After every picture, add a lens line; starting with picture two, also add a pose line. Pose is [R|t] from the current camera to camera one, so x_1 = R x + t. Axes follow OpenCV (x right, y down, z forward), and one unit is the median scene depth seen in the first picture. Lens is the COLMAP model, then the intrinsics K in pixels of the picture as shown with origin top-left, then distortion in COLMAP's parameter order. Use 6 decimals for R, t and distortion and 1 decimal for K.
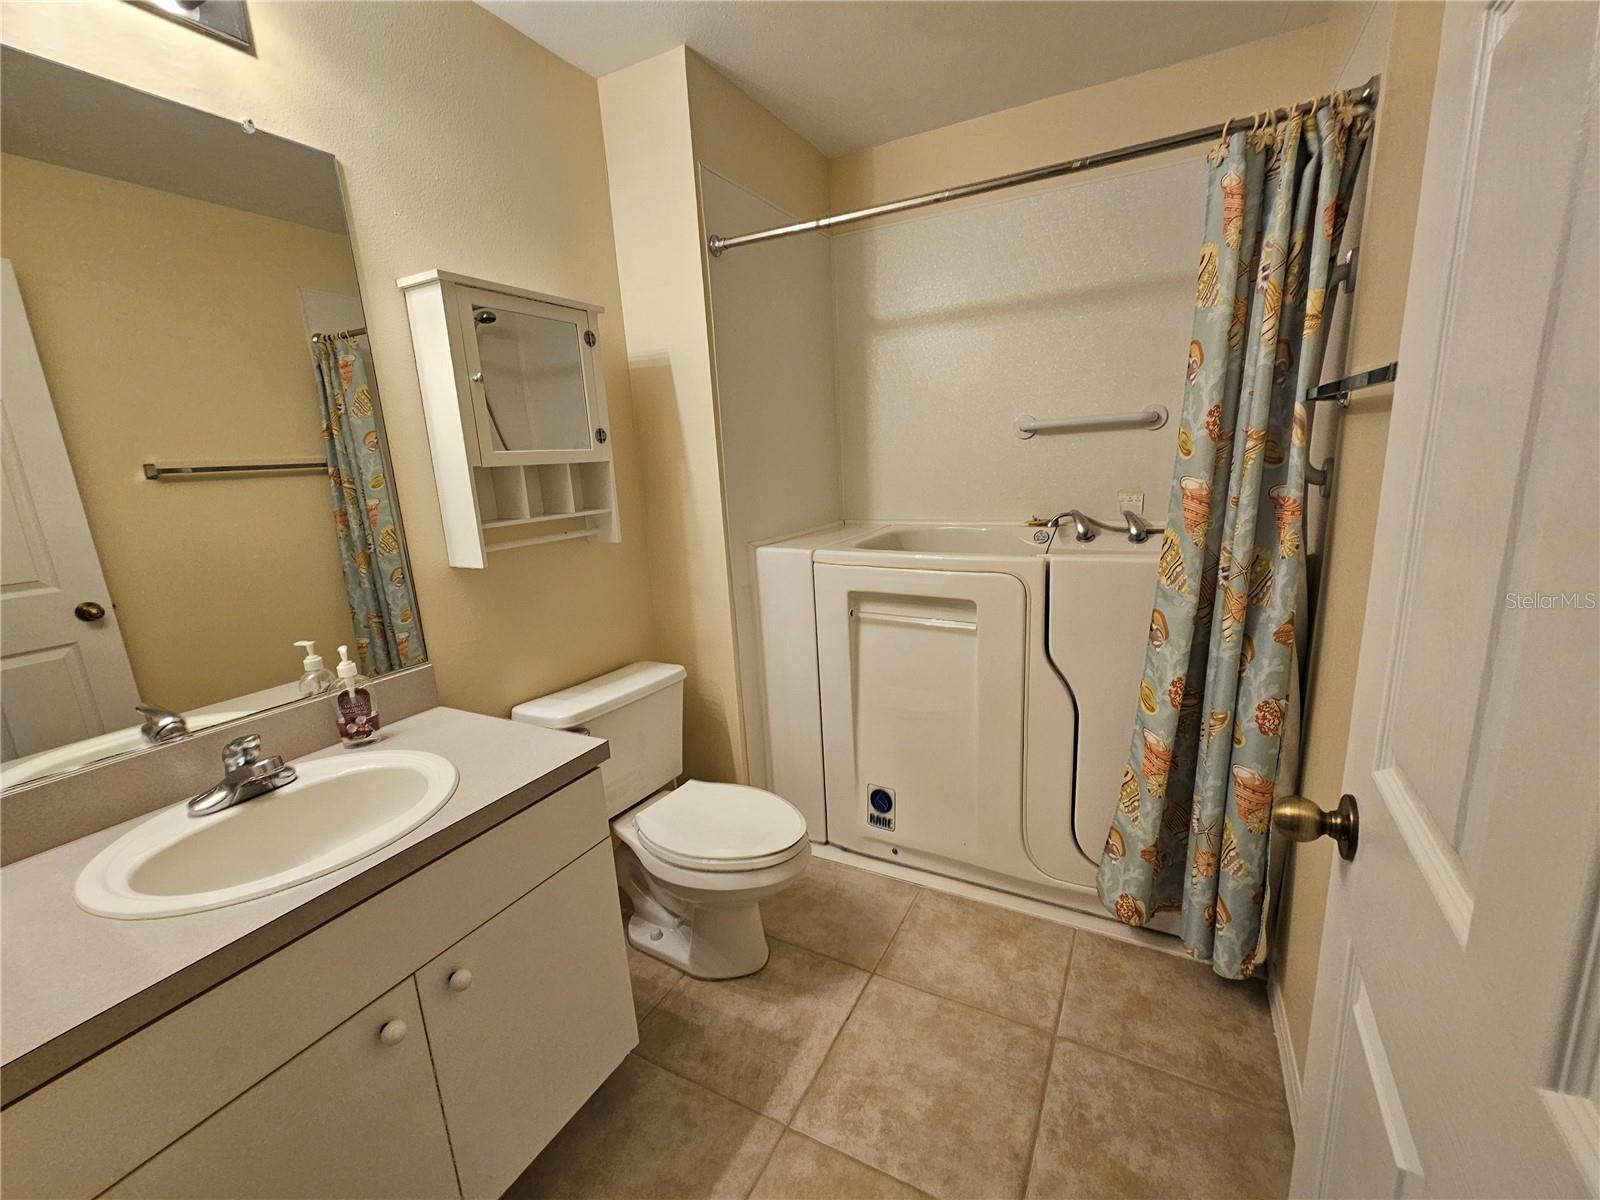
lens RADIAL K [[670.4, 0, 803.5], [0, 670.4, 601.7], [0, 0, 1]] dist [-0.007296, 0.004428]
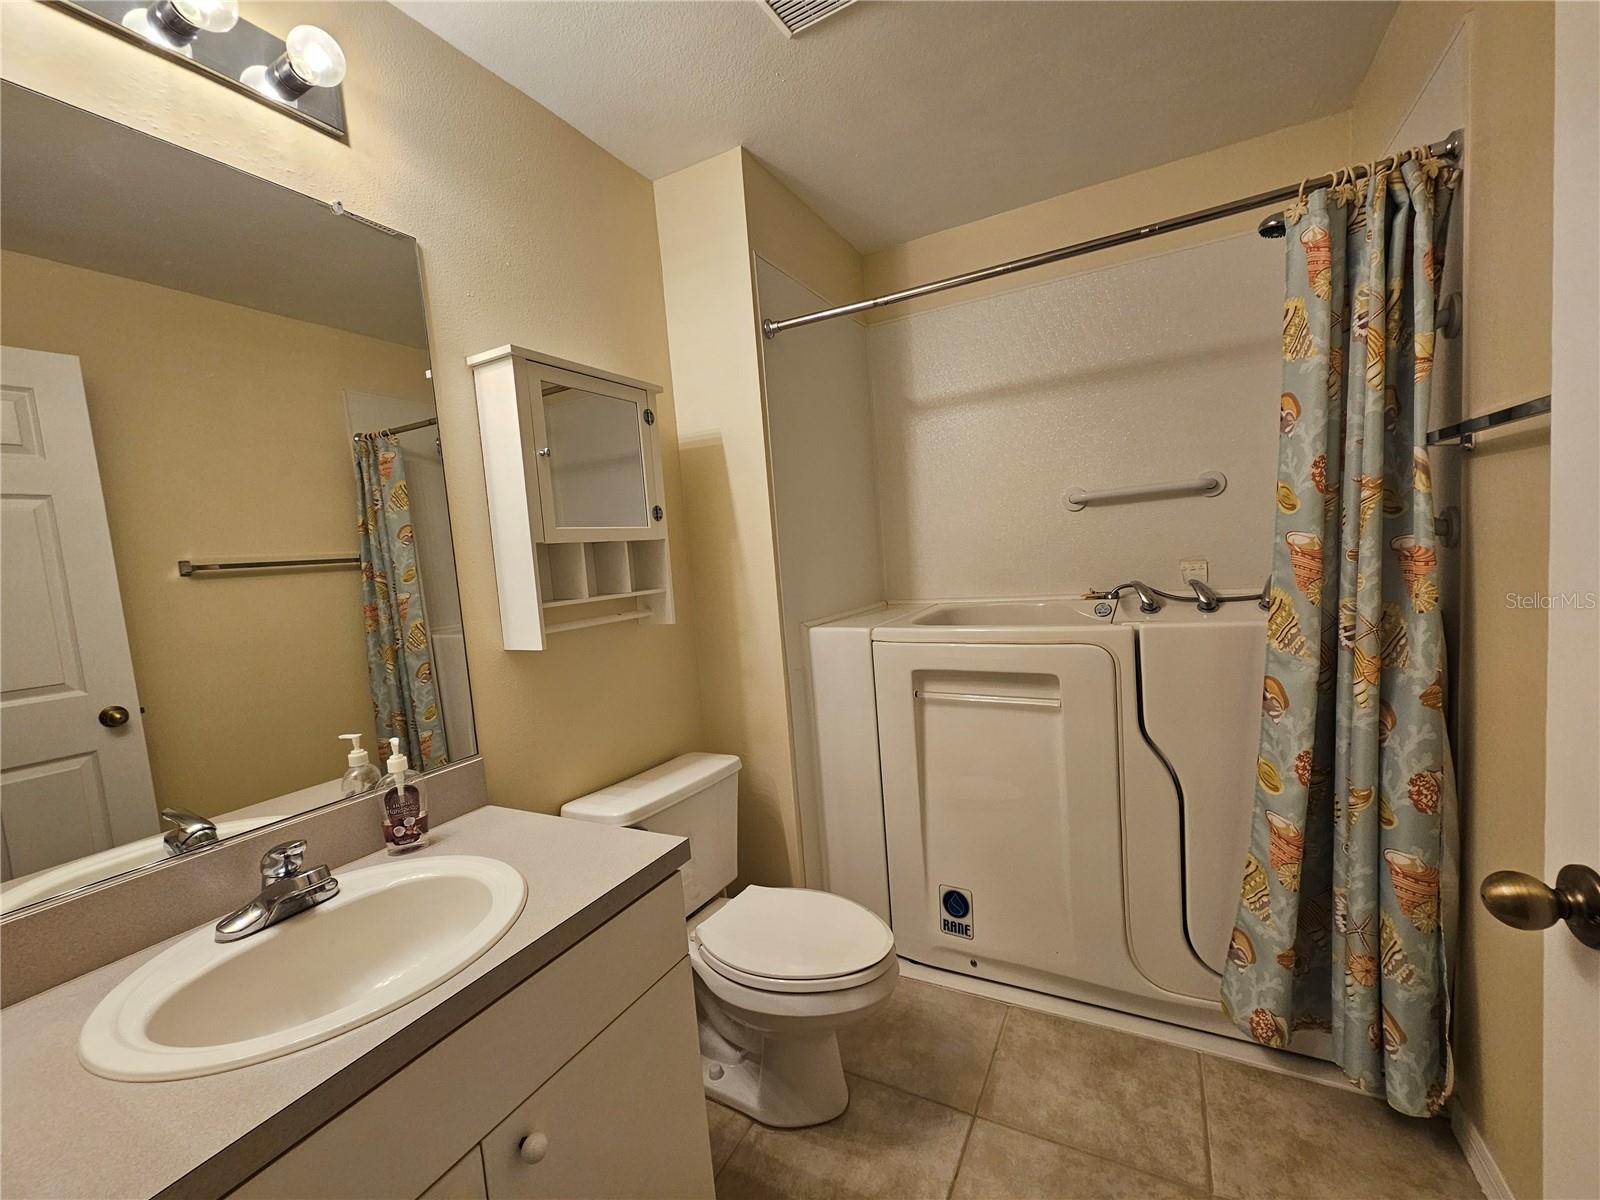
lens RADIAL K [[670.4, 0, 803.5], [0, 670.4, 601.7], [0, 0, 1]] dist [-0.007296, 0.004428]
pose [[0.999599, -0.027729, -0.005779, -0.101910], [0.026664, 0.990026, -0.138336, 0.020082], [0.009557, 0.138126, 0.990369, 0.069405]]
